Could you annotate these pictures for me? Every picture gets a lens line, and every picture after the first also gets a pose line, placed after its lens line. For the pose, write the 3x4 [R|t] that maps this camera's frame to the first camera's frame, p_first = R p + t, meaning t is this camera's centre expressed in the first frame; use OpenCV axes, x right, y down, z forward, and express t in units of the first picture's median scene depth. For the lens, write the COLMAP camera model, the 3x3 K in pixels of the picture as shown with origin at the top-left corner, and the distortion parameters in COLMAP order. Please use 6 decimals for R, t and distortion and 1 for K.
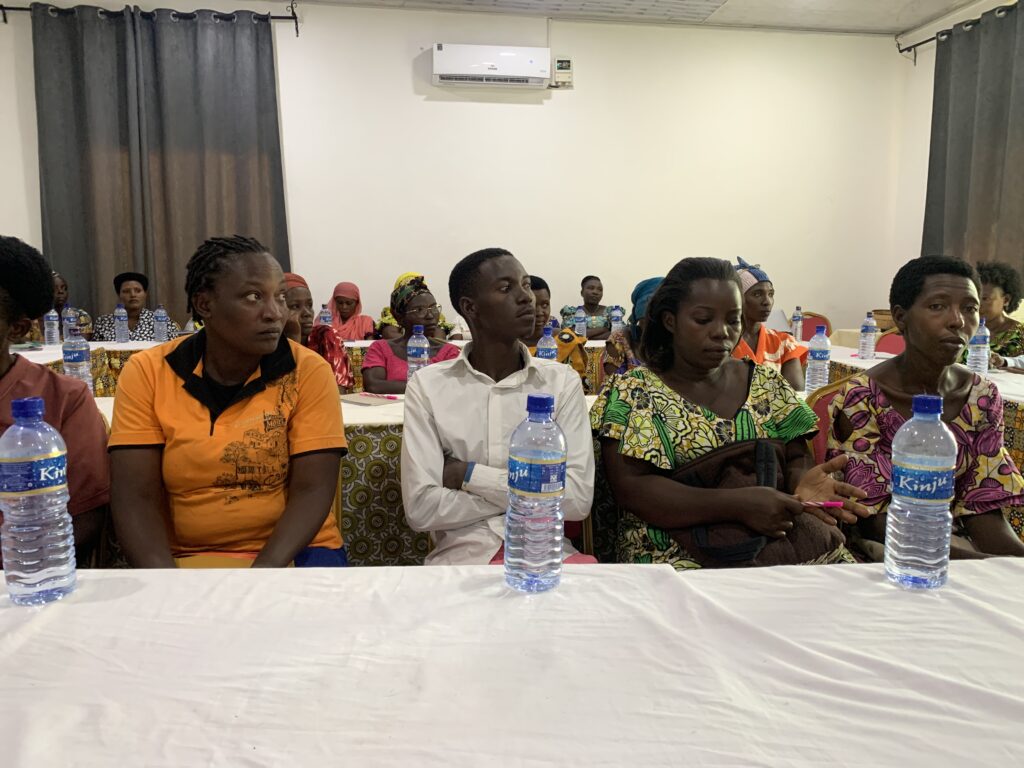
lens RADIAL K [[768.0, 0, 492.8], [0, 768.0, 373.6], [0, 0, 1]] dist [0.025956, -0.053976]
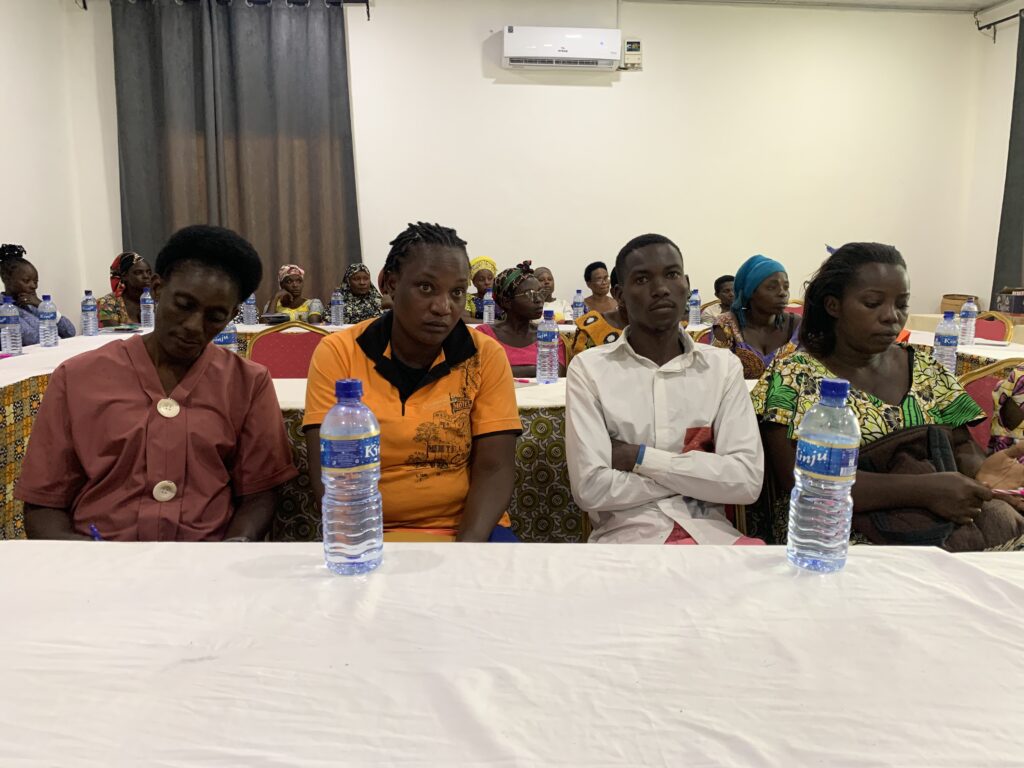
lens RADIAL K [[761.5, 0, 512.0], [0, 761.5, 384.0], [0, 0, 1]] dist [-0.000081, -0.011905]
pose [[0.999000, 0.009450, -0.043710, -0.148417], [-0.007878, 0.999320, 0.036009, -0.000272], [0.044020, -0.035629, 0.998395, -0.012095]]
